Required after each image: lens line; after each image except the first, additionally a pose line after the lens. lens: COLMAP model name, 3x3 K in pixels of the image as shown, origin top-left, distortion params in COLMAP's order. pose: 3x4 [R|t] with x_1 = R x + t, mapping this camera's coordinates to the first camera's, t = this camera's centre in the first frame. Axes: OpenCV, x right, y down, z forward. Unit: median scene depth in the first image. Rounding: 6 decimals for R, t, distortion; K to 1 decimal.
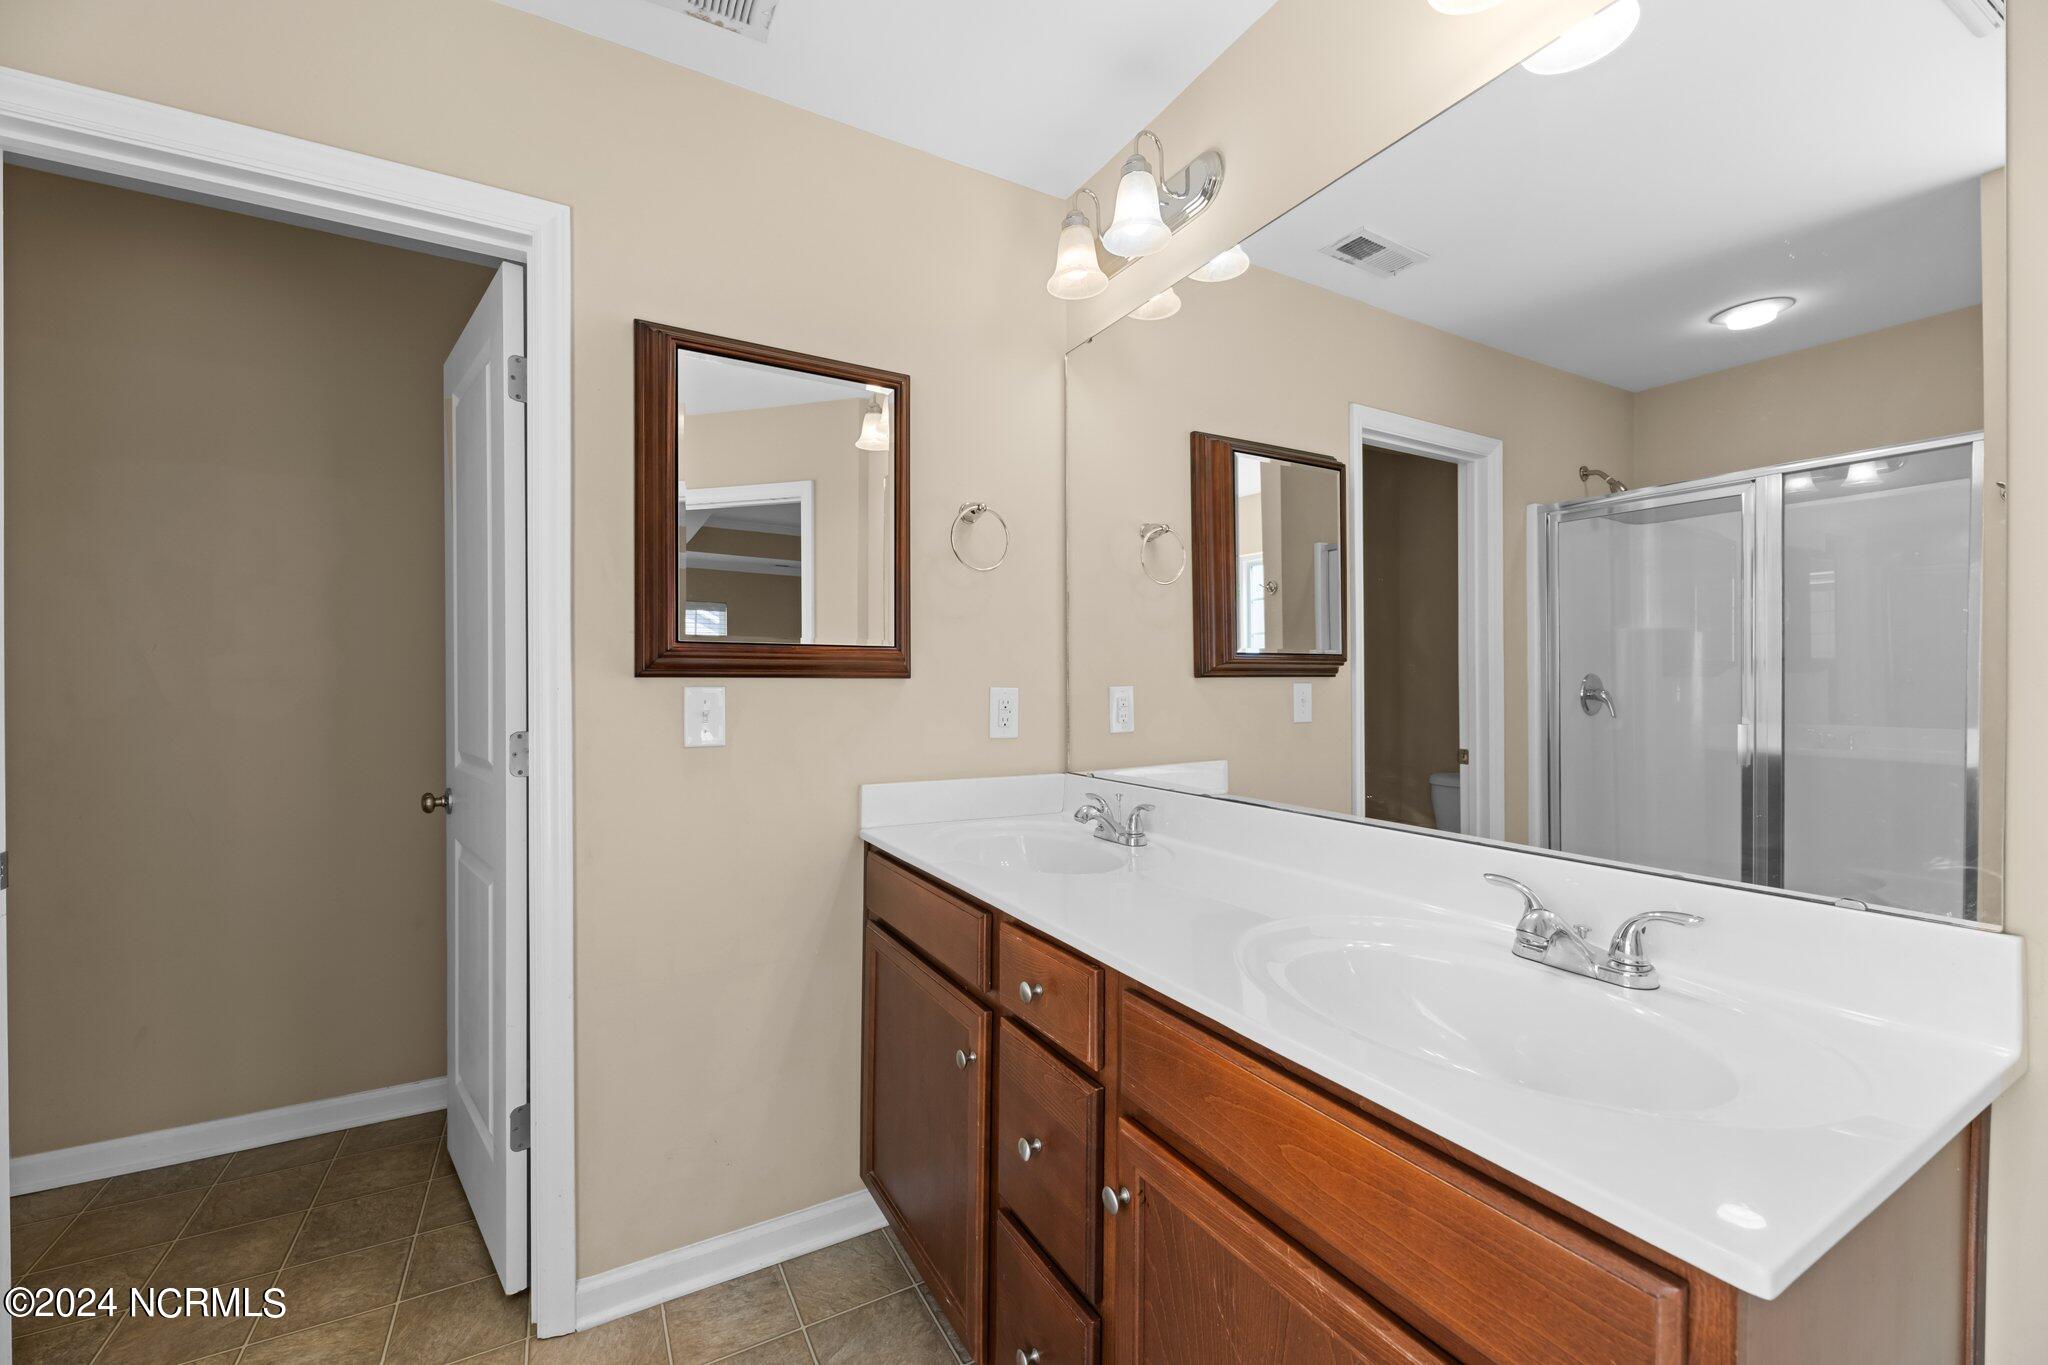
lens RADIAL K [[830.8, 0, 1018.9], [0, 830.8, 675.4], [0, 0, 1]] dist [0.004158, 0.000113]
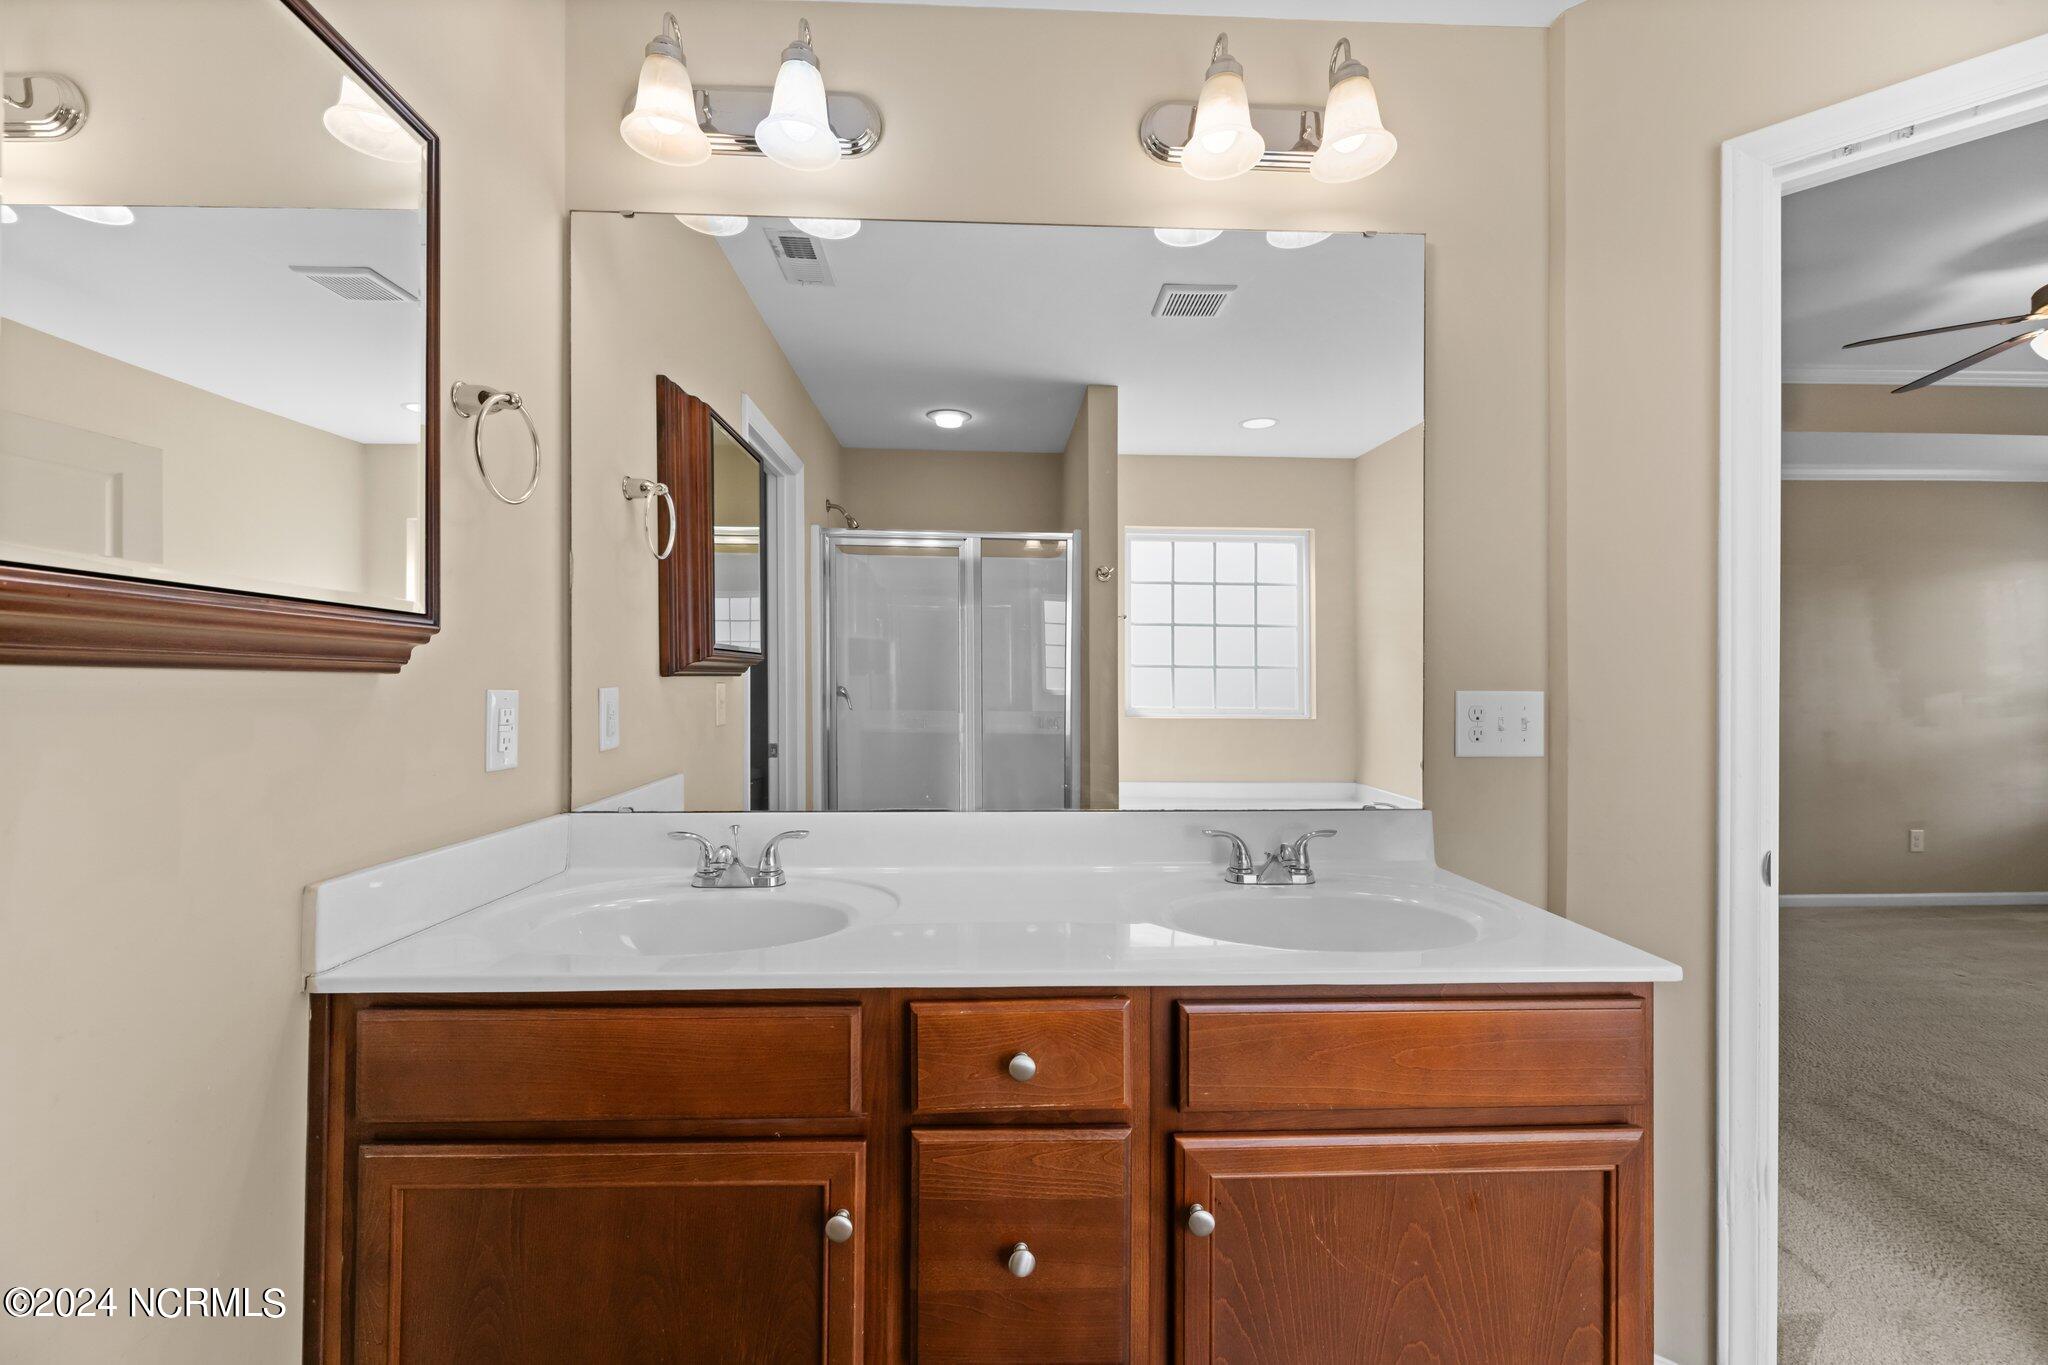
lens RADIAL K [[831.0, 0, 1019.9], [0, 831.0, 664.7], [0, 0, 1]] dist [0.003364, 0.000123]
pose [[0.445523, 0.021536, 0.895011, -0.399183], [-0.015047, 0.999750, -0.016566, 0.000663], [-0.895144, -0.006086, 0.445736, 0.351180]]
